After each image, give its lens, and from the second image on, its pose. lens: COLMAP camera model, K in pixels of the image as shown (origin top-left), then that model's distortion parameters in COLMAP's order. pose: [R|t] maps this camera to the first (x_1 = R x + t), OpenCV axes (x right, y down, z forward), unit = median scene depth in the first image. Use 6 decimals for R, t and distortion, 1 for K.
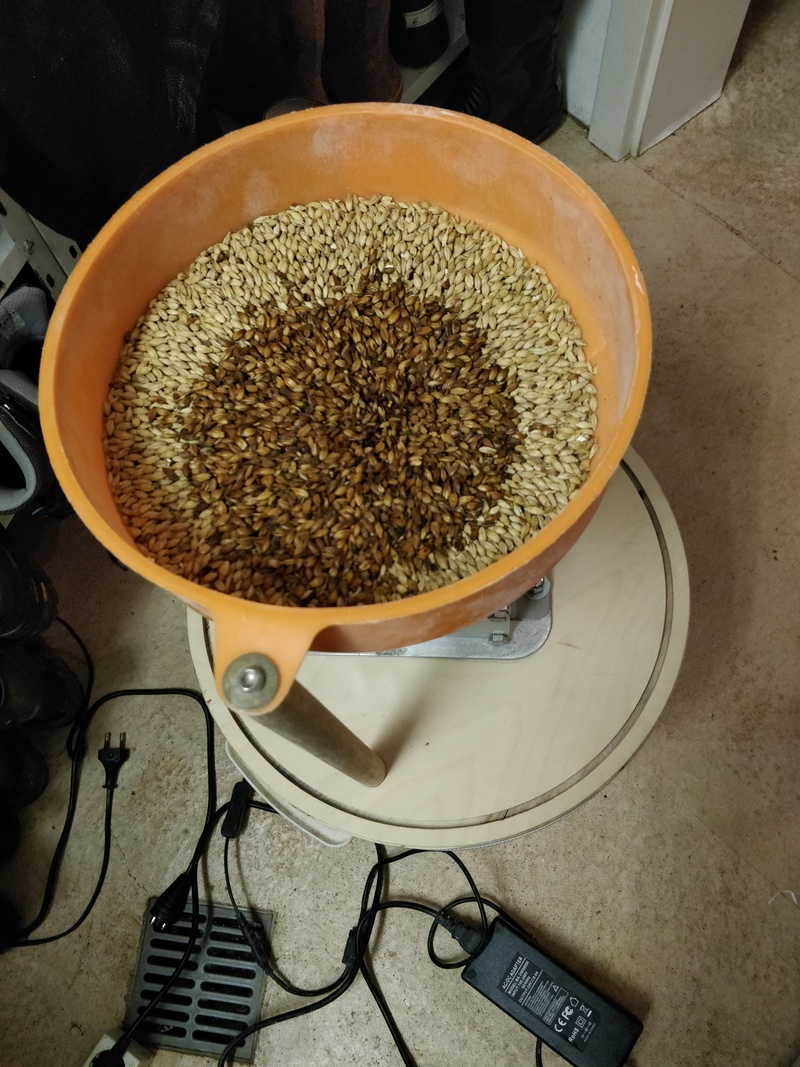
lens RADIAL K [[879.6, 0, 398.8], [0, 879.6, 536.5], [0, 0, 1]] dist [0.022639, -0.032089]
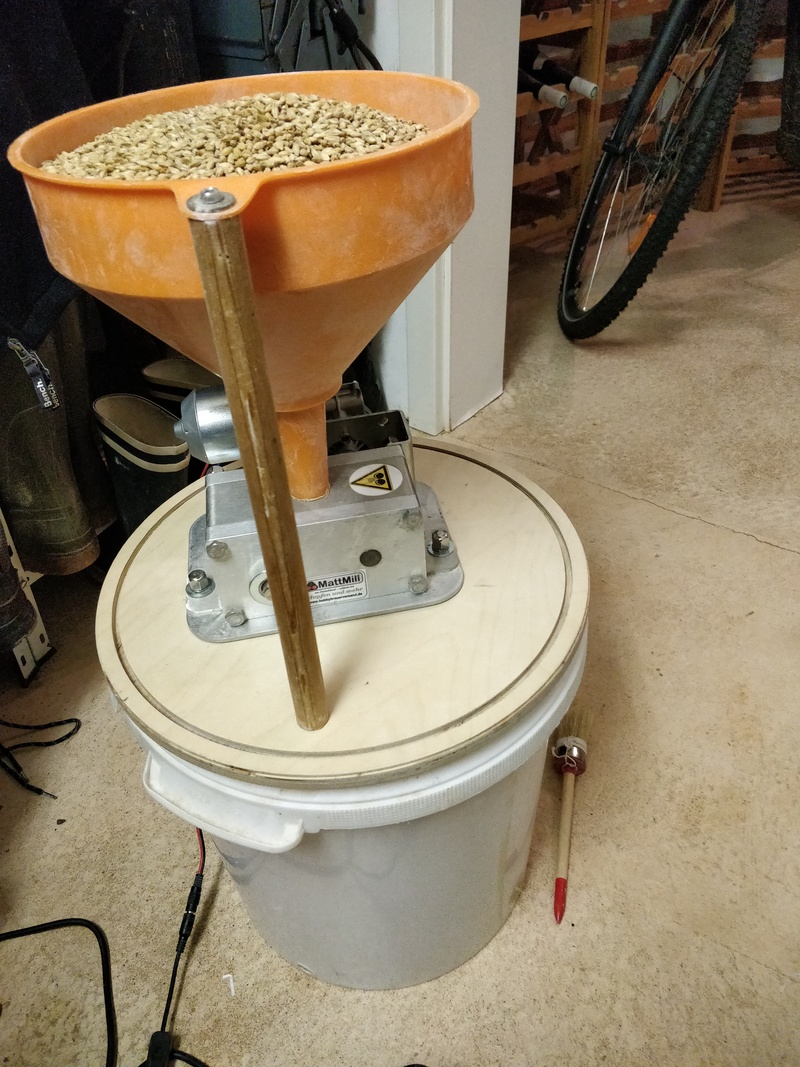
lens RADIAL K [[879.6, 0, 397.2], [0, 879.6, 537.4], [0, 0, 1]] dist [0.022639, -0.032089]
pose [[0.975854, -0.109040, 0.189260, -0.059591], [0.191268, 0.845019, -0.499359, 0.351488], [-0.105478, 0.523501, 0.845471, 0.060241]]
